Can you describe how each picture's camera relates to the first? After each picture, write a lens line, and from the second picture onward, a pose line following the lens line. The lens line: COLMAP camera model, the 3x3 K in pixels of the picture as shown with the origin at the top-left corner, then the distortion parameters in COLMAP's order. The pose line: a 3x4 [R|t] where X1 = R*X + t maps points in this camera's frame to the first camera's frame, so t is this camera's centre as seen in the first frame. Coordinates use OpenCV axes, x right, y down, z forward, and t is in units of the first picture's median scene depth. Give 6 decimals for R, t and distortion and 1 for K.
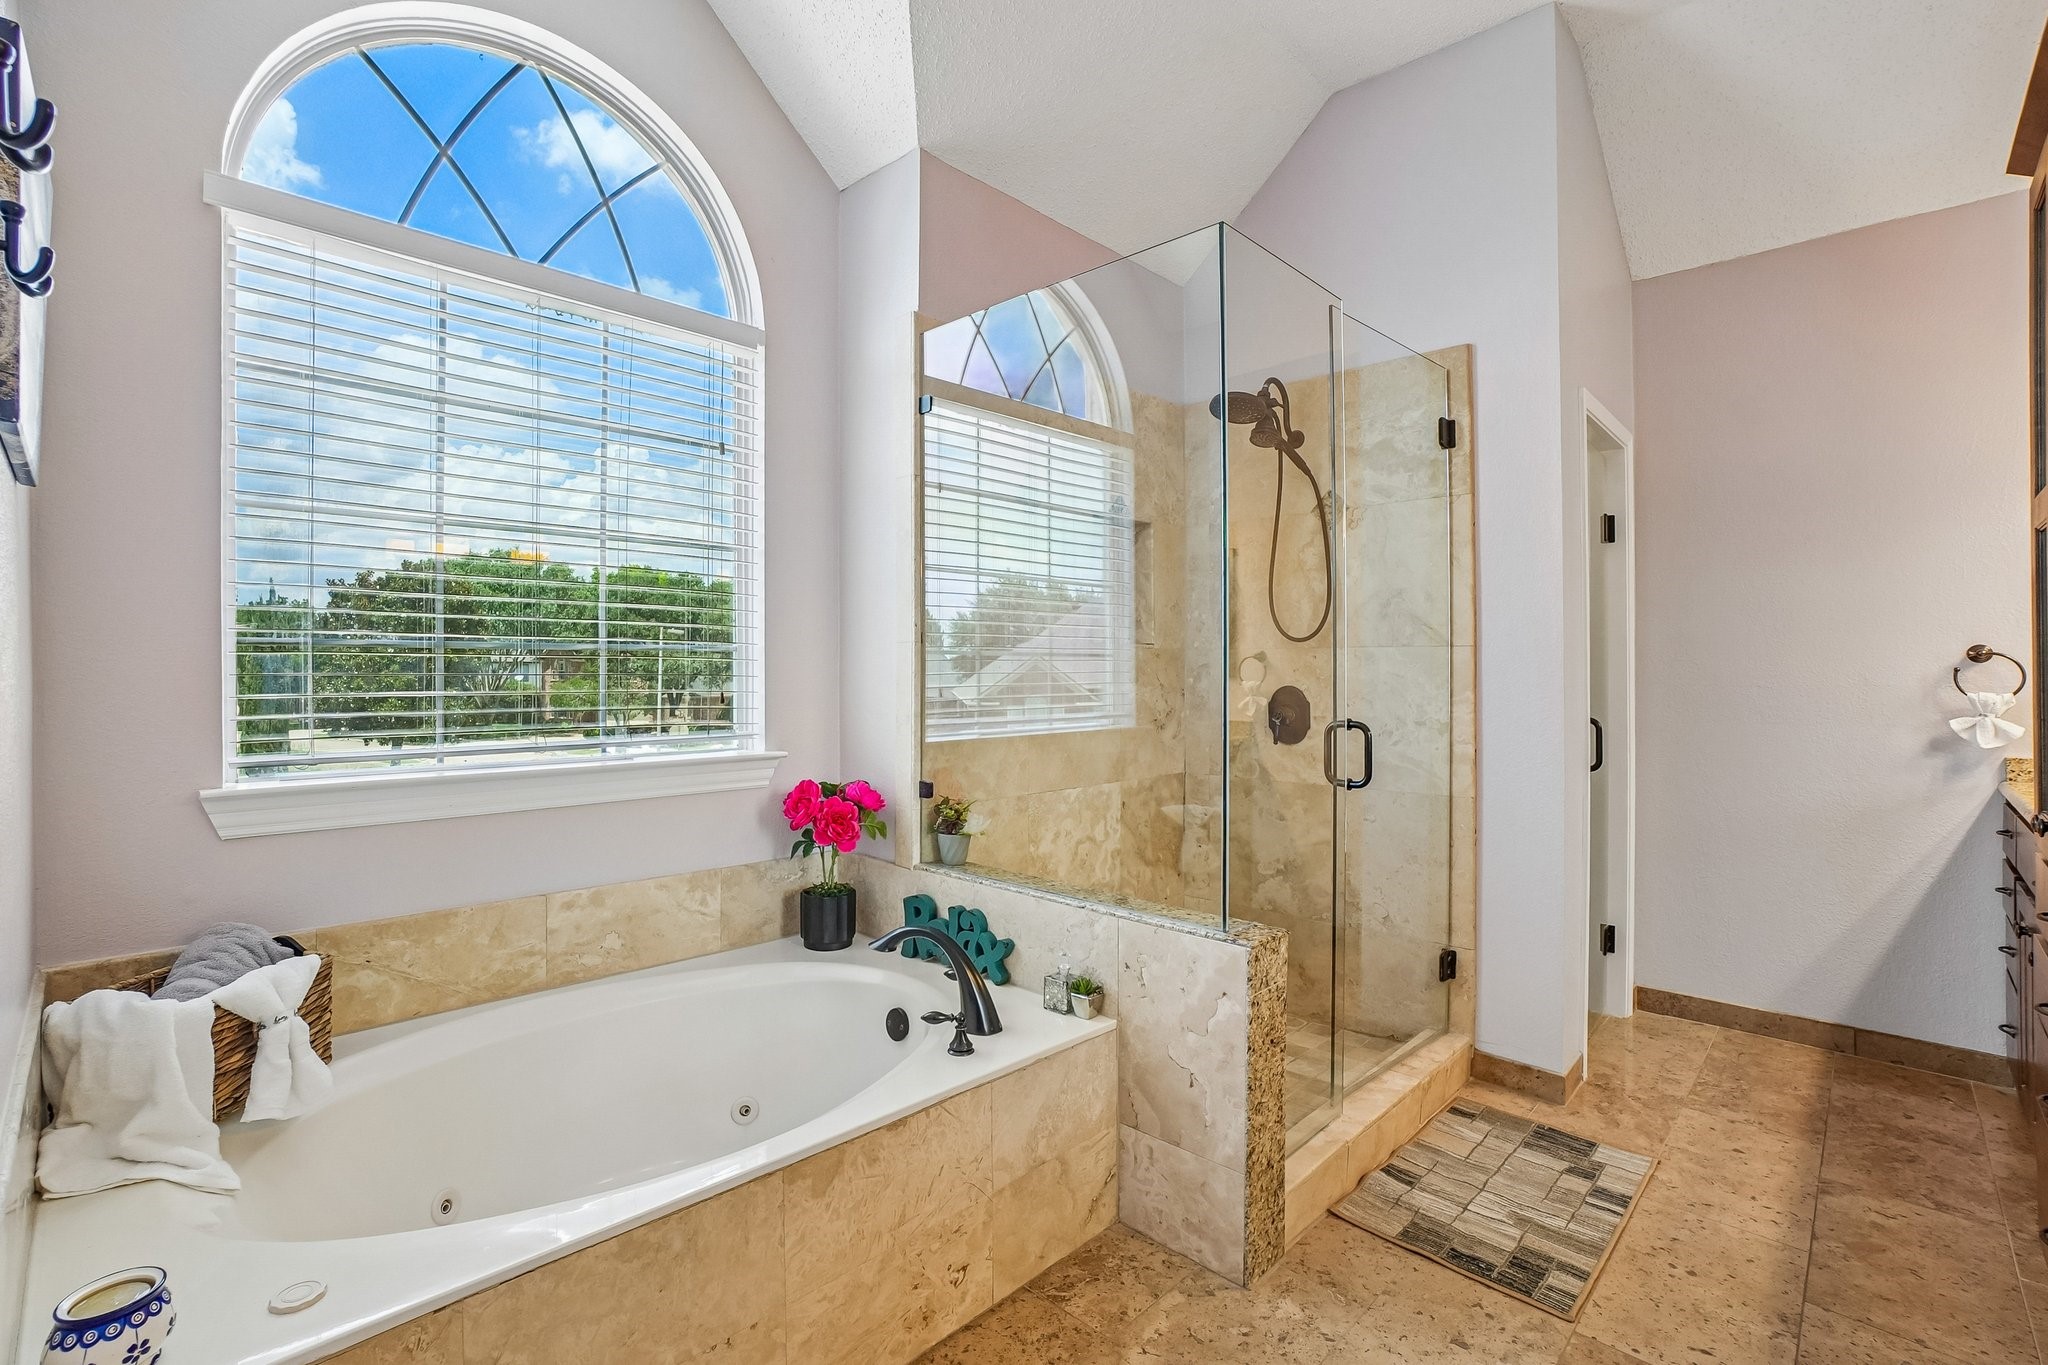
lens RADIAL K [[934.8, 0, 1020.5], [0, 934.8, 670.1], [0, 0, 1]] dist [-0.057931, 0.017608]
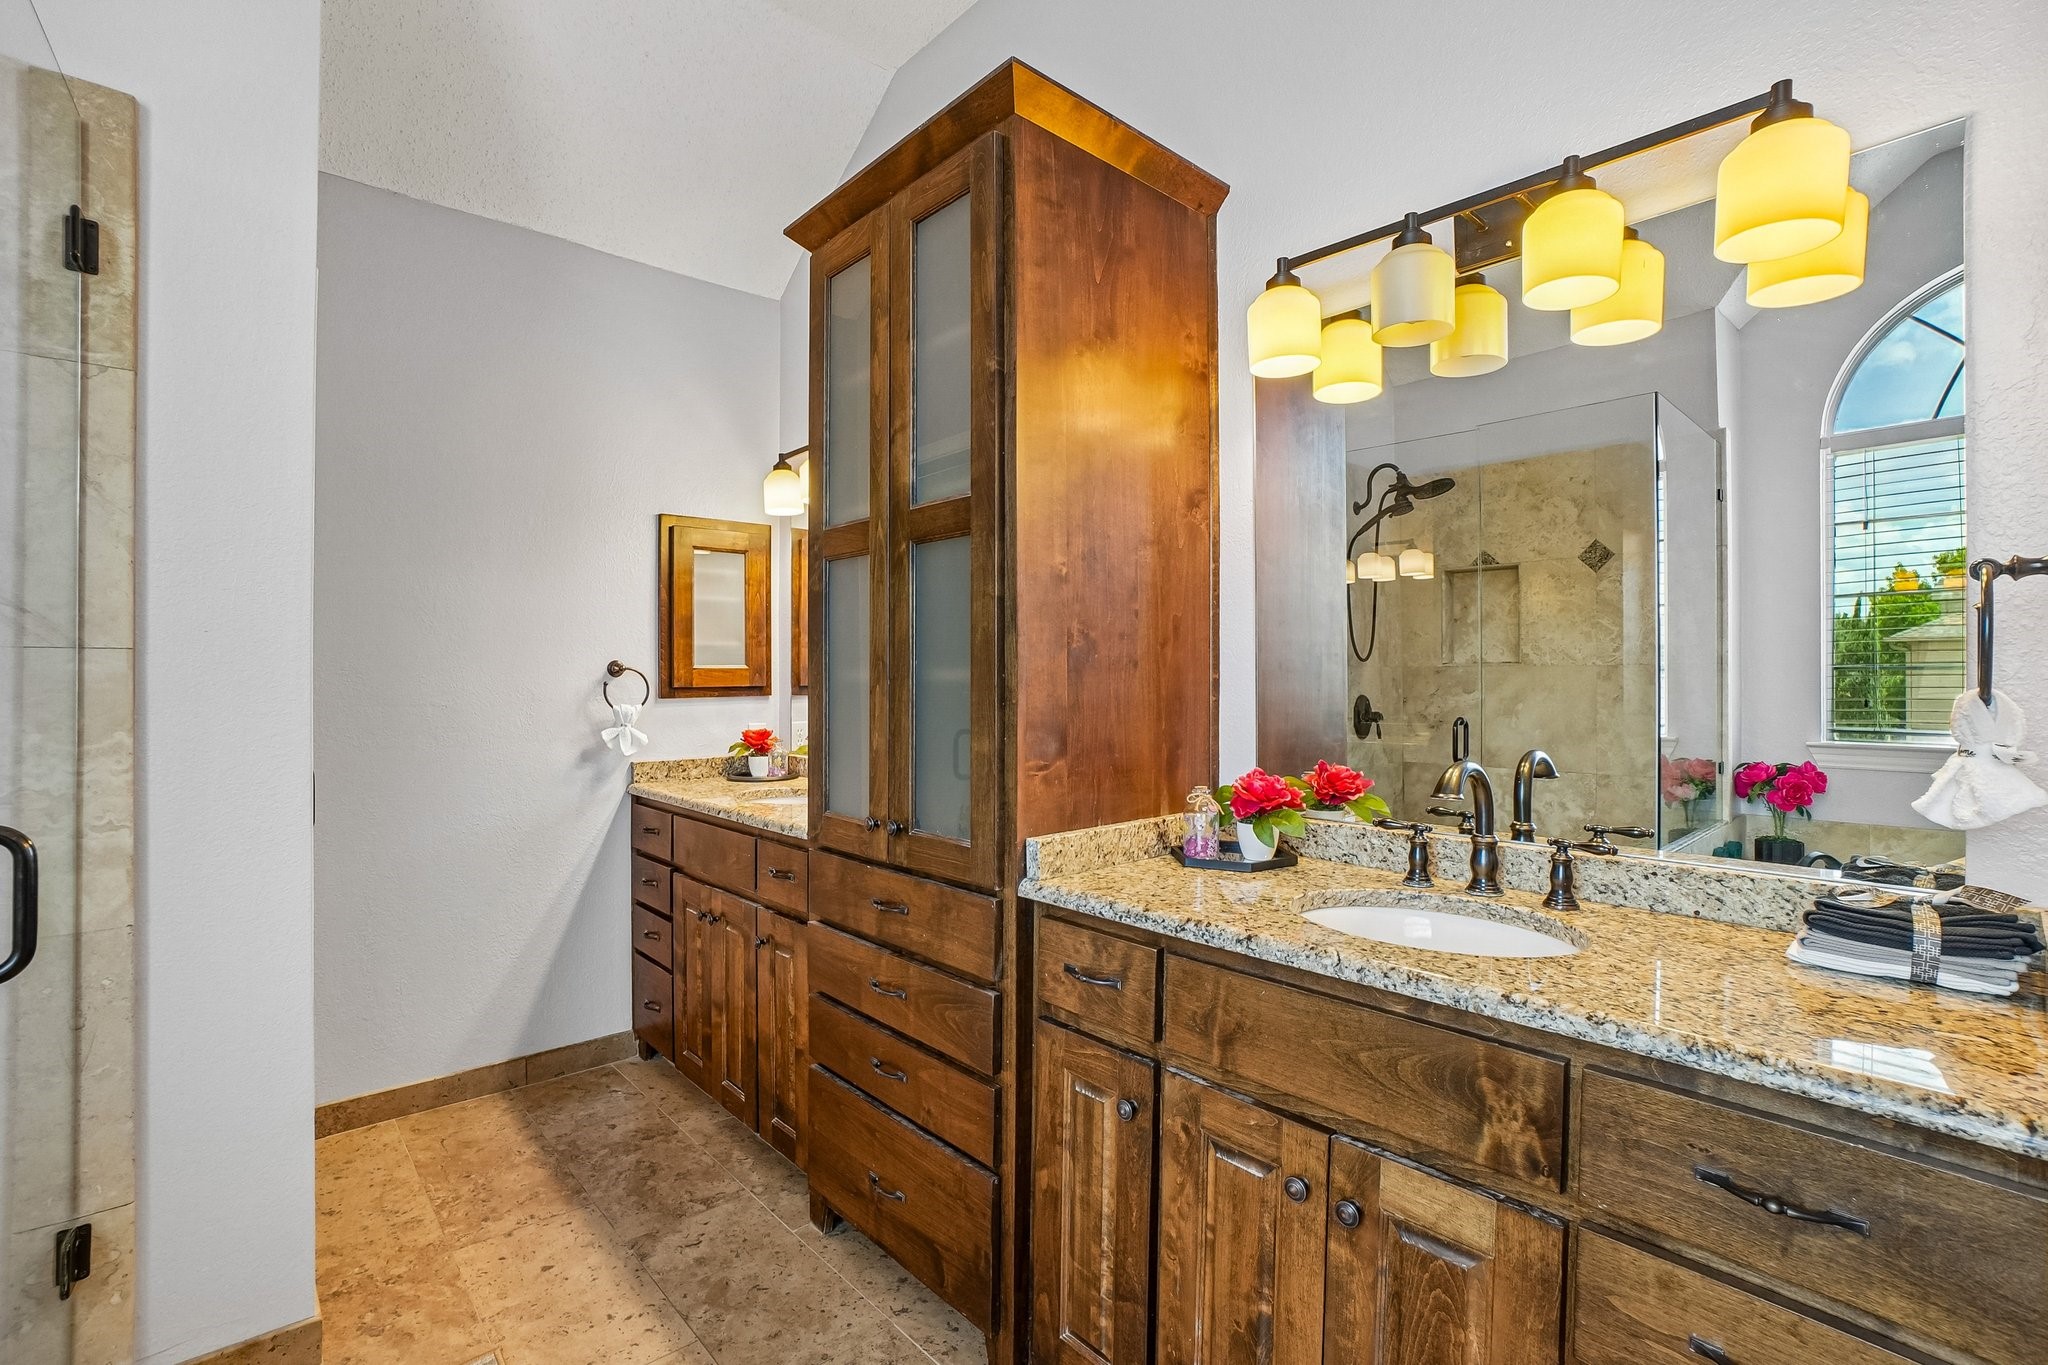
lens RADIAL K [[934.8, 0, 1064.5], [0, 934.8, 669.6], [0, 0, 1]] dist [-0.057931, 0.017608]
pose [[0.092305, 0.005132, 0.995718, 0.010945], [0.010157, 0.999930, -0.006095, -0.004759], [-0.995679, 0.010676, 0.092246, 0.375613]]
